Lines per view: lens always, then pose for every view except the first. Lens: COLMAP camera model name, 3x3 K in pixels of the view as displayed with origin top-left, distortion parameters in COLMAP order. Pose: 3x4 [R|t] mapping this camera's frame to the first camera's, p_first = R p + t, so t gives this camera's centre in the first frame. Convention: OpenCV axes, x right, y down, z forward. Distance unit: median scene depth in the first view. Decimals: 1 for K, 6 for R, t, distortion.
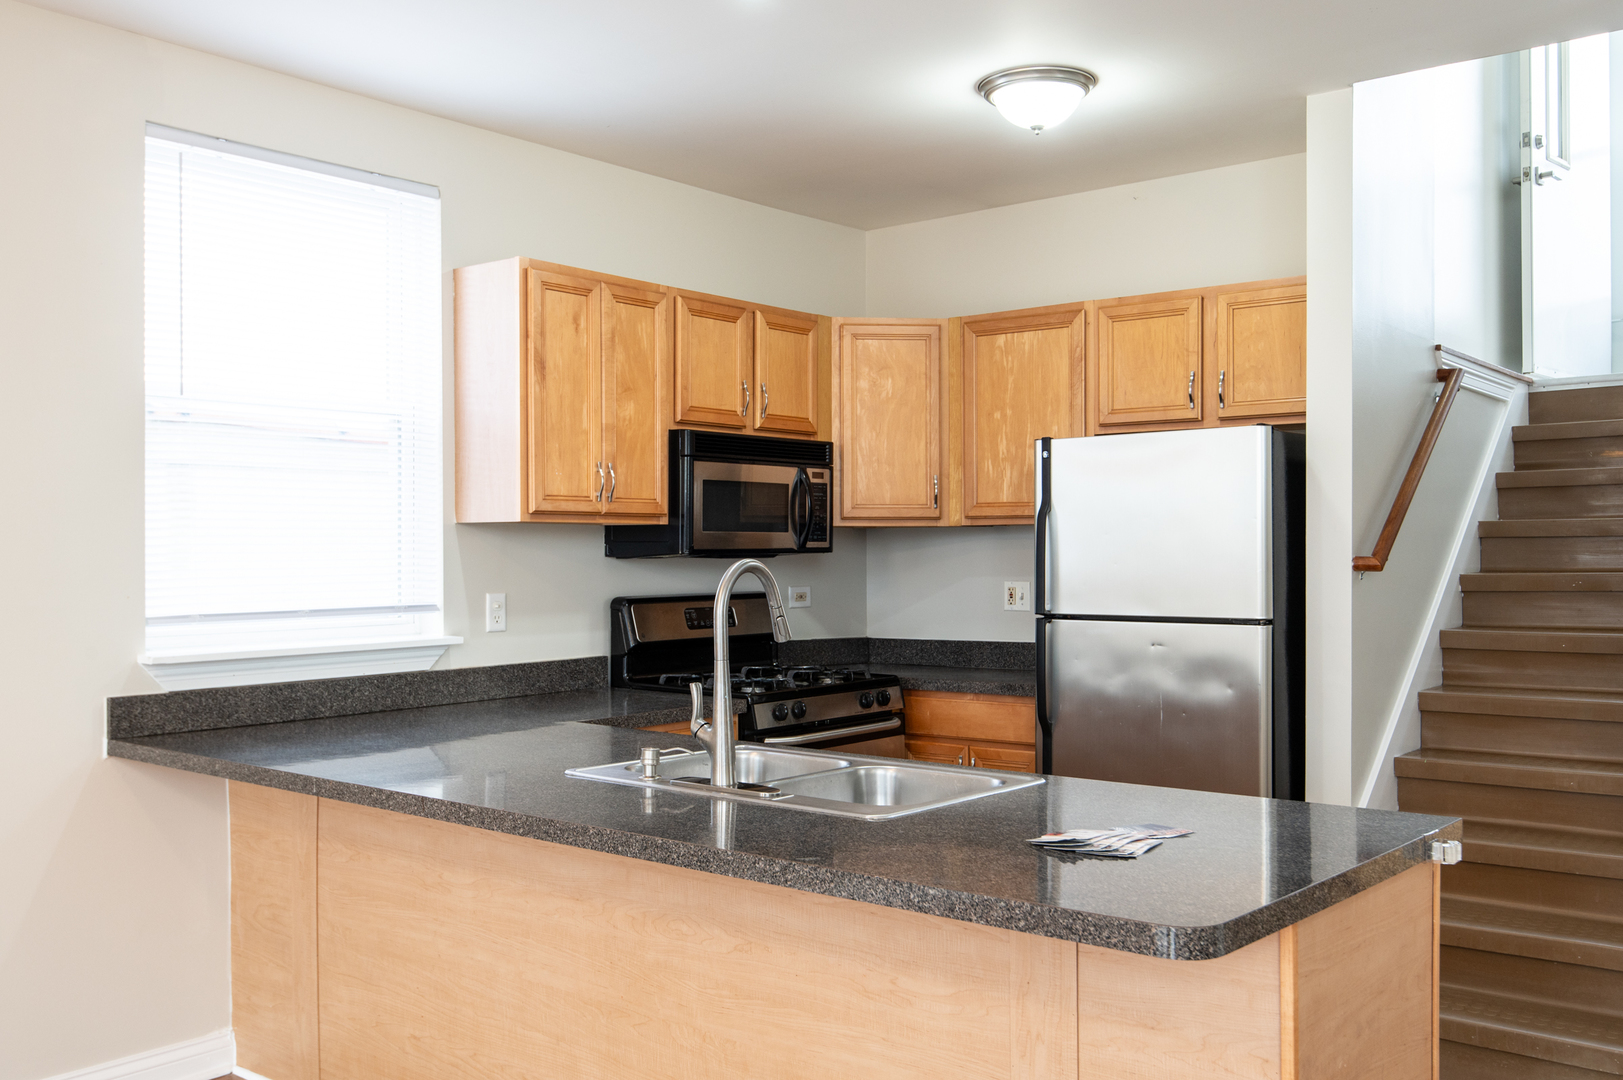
lens RADIAL K [[1467.0, 0, 799.1], [0, 1467.0, 547.9], [0, 0, 1]] dist [0.014771, -0.022946]
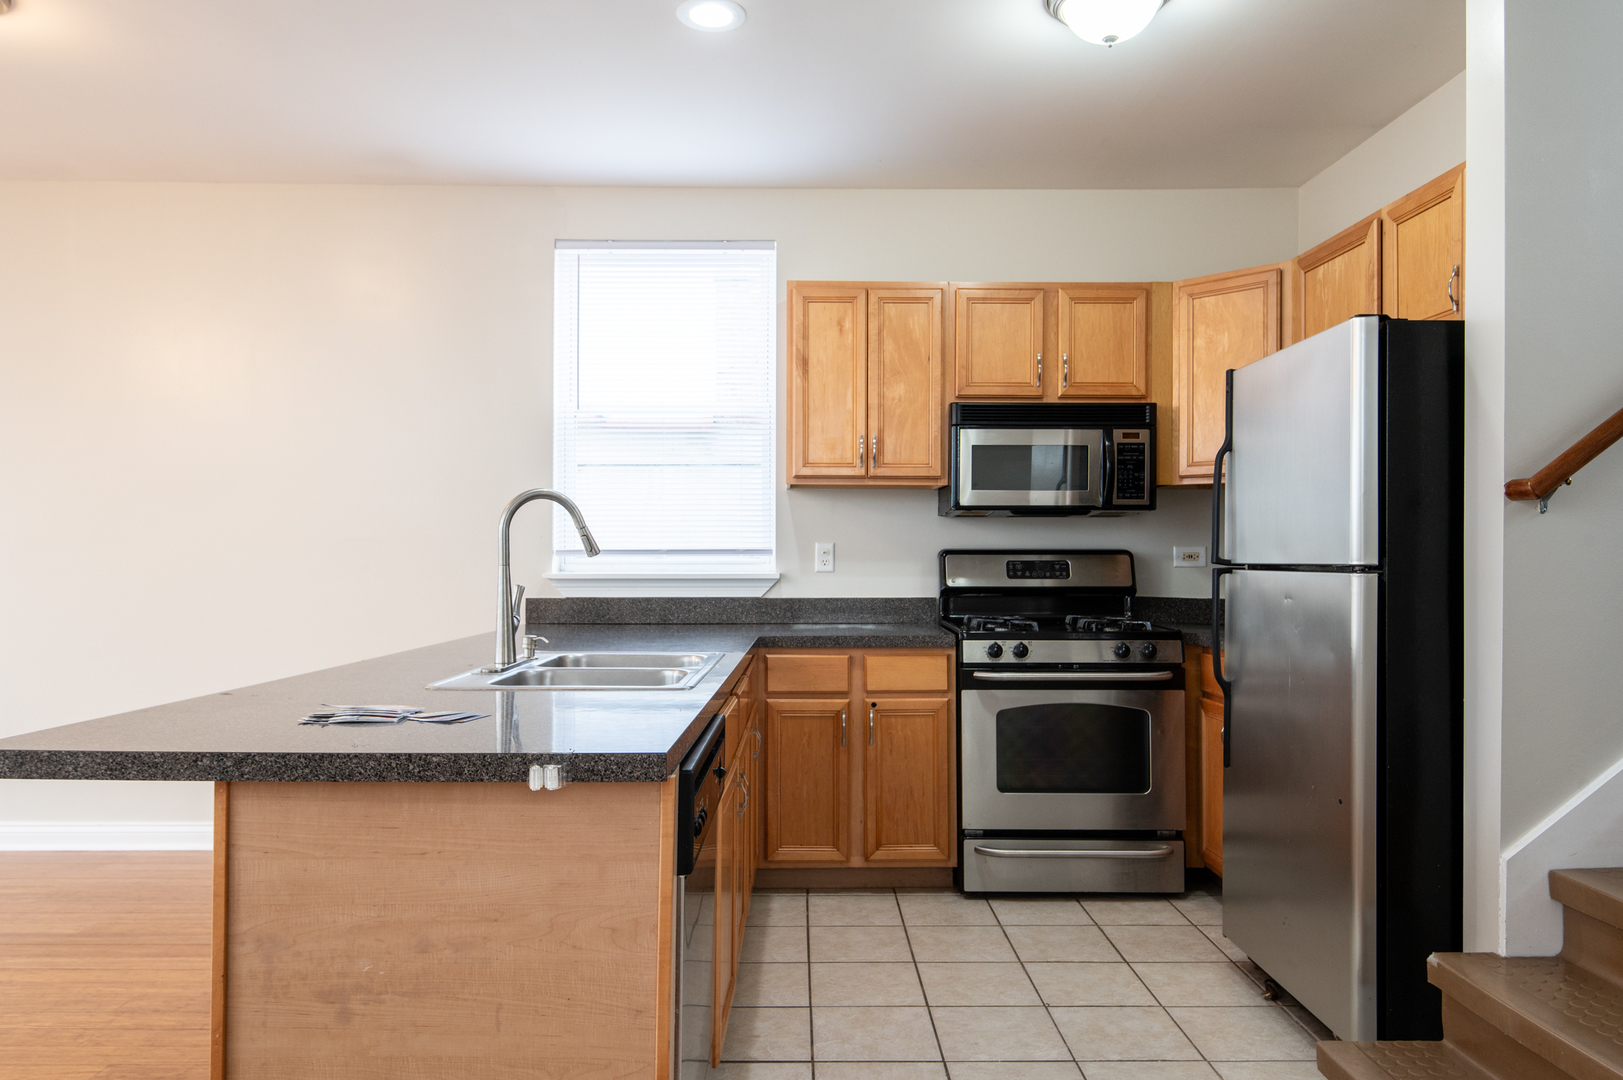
lens RADIAL K [[1086.8, 0, 806.4], [0, 1086.8, 547.4], [0, 0, 1]] dist [0.018579, -0.005099]
pose [[0.642515, 0.000090, -0.766273, 0.511736], [-0.004138, 0.999986, -0.003352, 0.037724], [0.766262, 0.005325, 0.642507, 0.359225]]
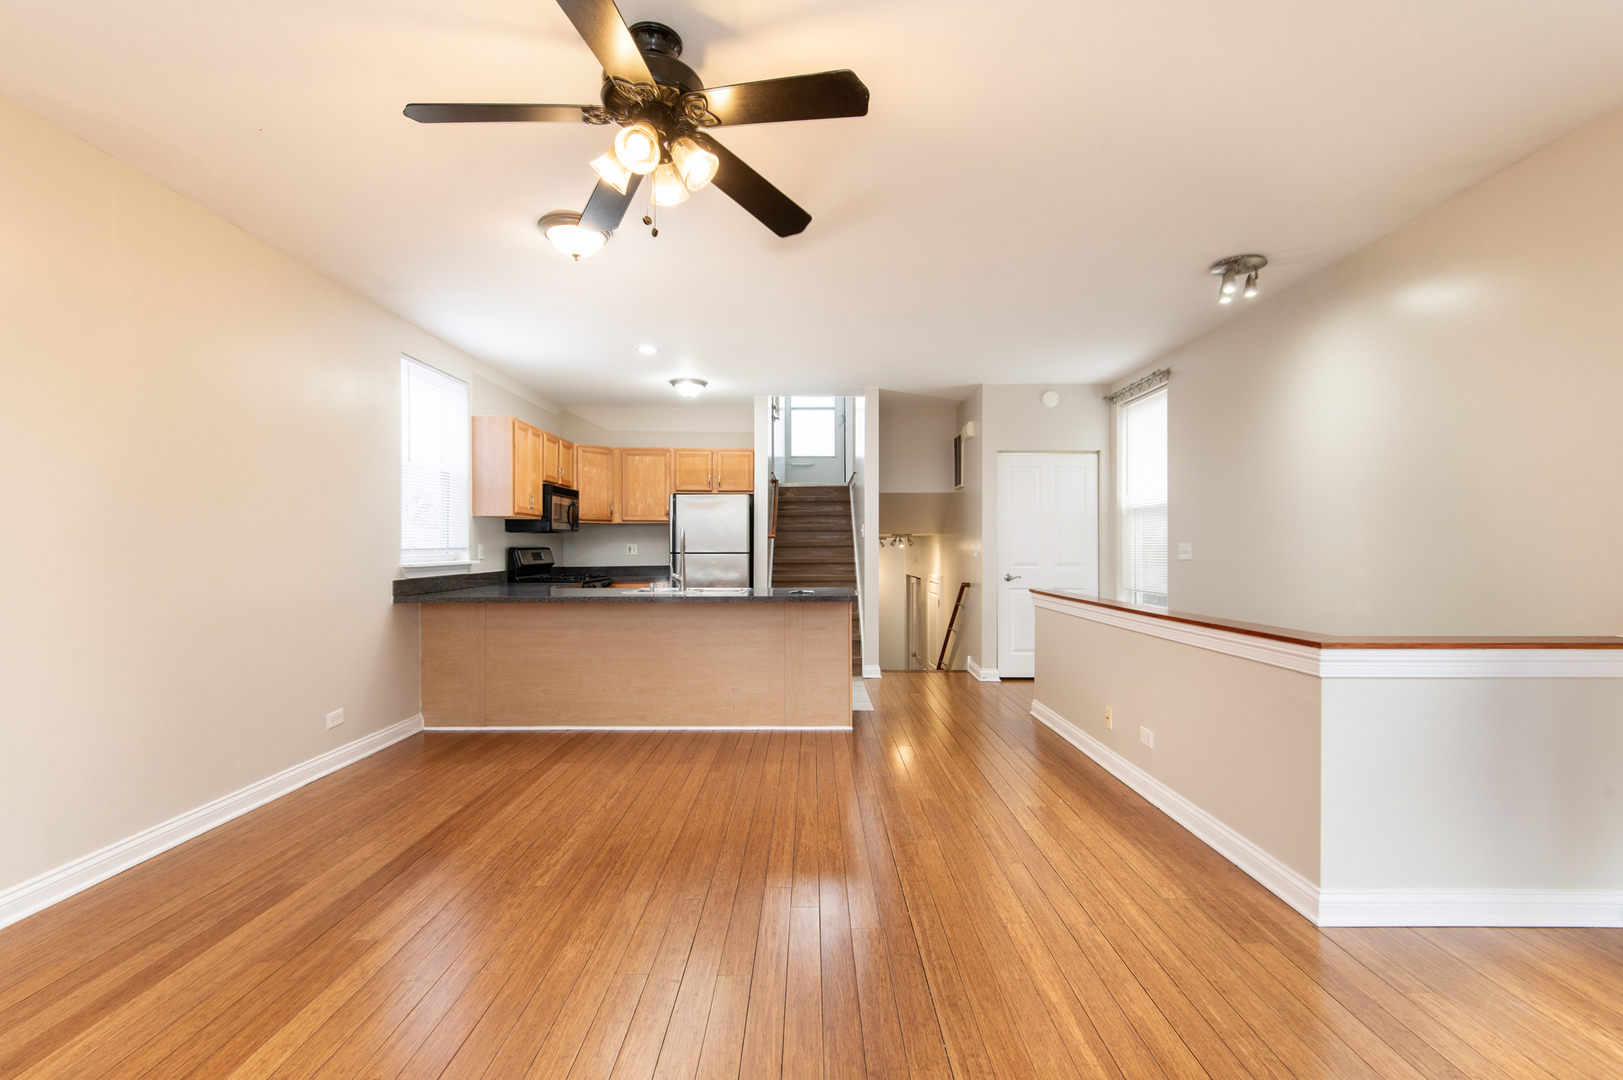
lens RADIAL K [[729.9, 0, 818.1], [0, 729.9, 547.0], [0, 0, 1]] dist [0.023983, -0.014278]
pose [[0.763437, 0.003352, 0.645874, -0.568518], [-0.003670, 0.999993, -0.000852, 0.033588], [-0.645872, -0.001720, 0.763444, -0.336093]]
